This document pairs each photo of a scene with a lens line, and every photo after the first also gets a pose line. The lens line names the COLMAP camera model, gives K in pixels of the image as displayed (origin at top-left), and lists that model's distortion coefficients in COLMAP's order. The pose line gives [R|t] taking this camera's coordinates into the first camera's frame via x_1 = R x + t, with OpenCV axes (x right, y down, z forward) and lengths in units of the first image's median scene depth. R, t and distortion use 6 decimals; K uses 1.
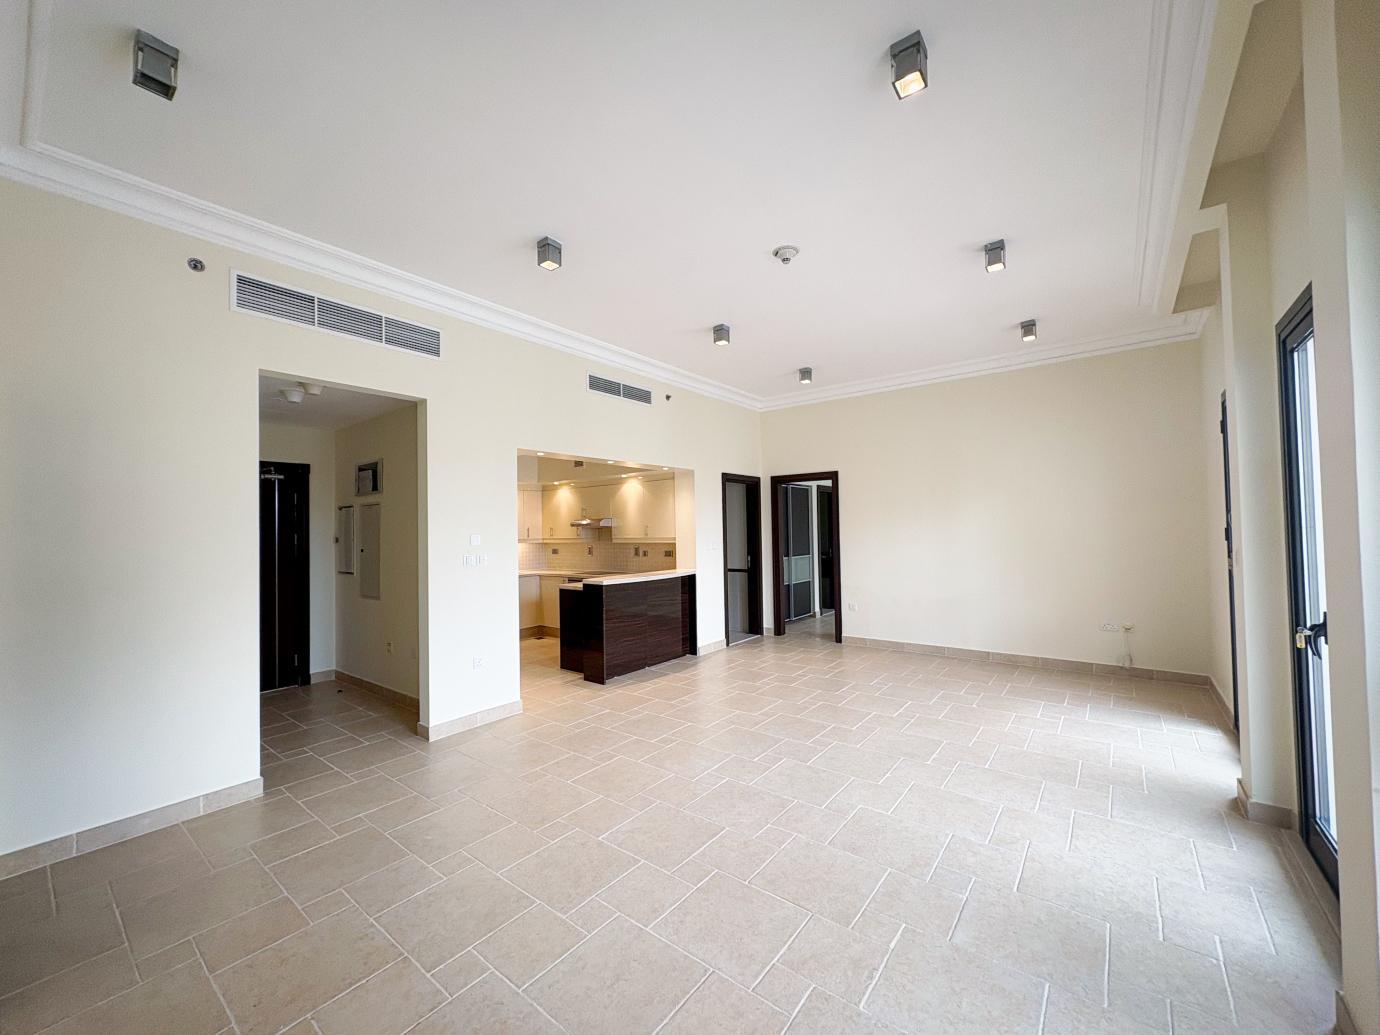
lens RADIAL K [[543.3, 0, 696.5], [0, 543.3, 519.2], [0, 0, 1]] dist [0.000869, 0.000080]
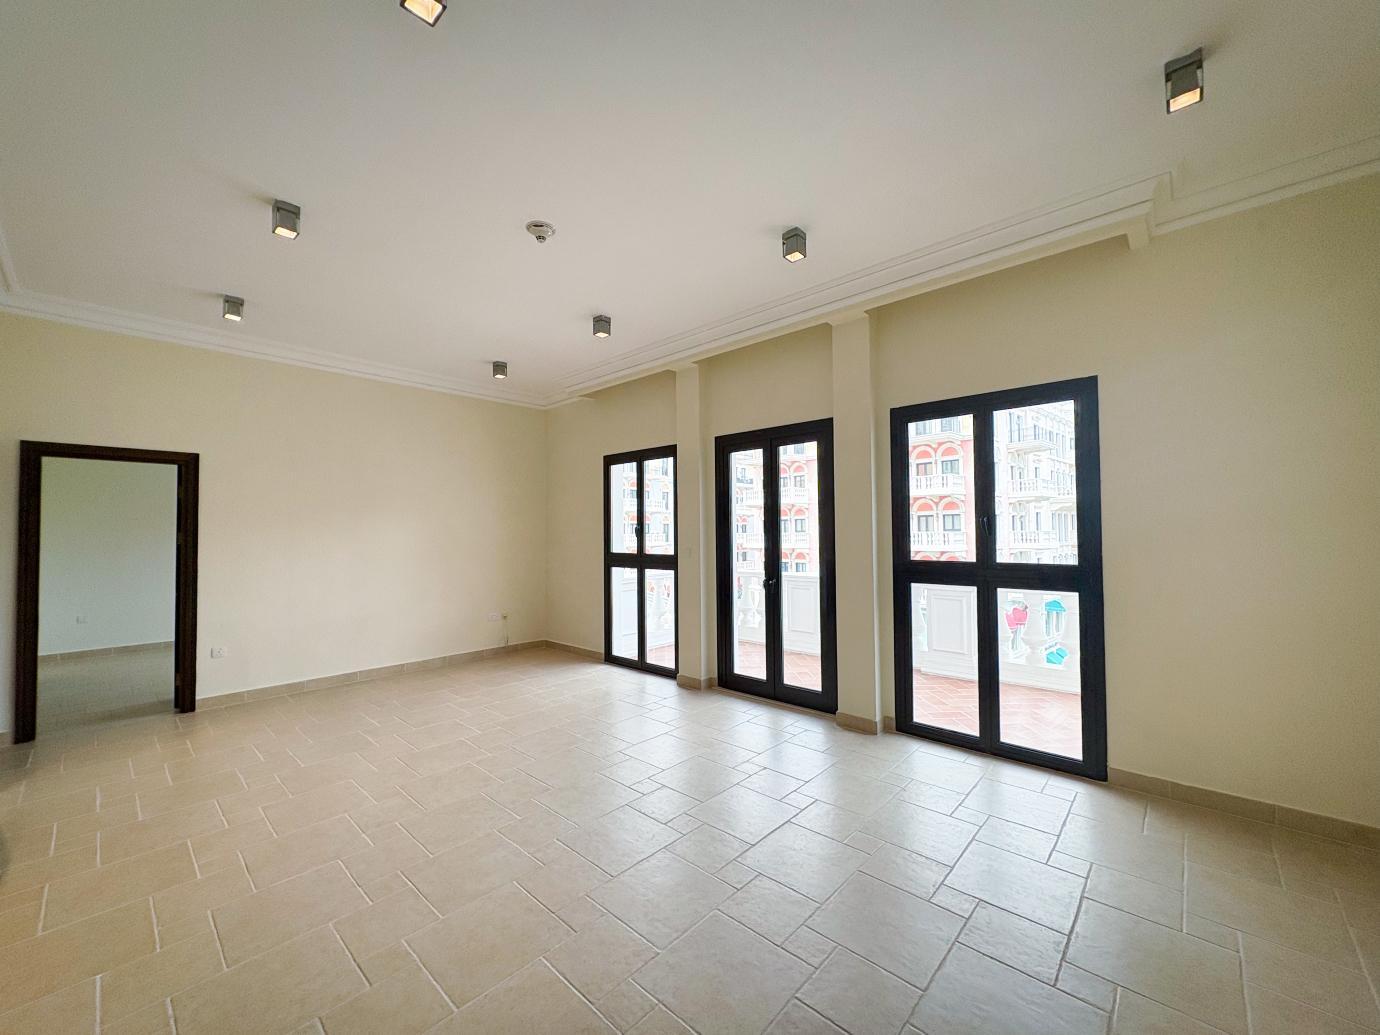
lens RADIAL K [[543.3, 0, 696.5], [0, 543.3, 519.2], [0, 0, 1]] dist [0.000869, 0.000080]
pose [[0.081034, 0.036395, 0.996047, -0.531440], [-0.015693, 0.999256, -0.035235, 0.008658], [-0.996588, -0.012776, 0.081545, 0.494040]]
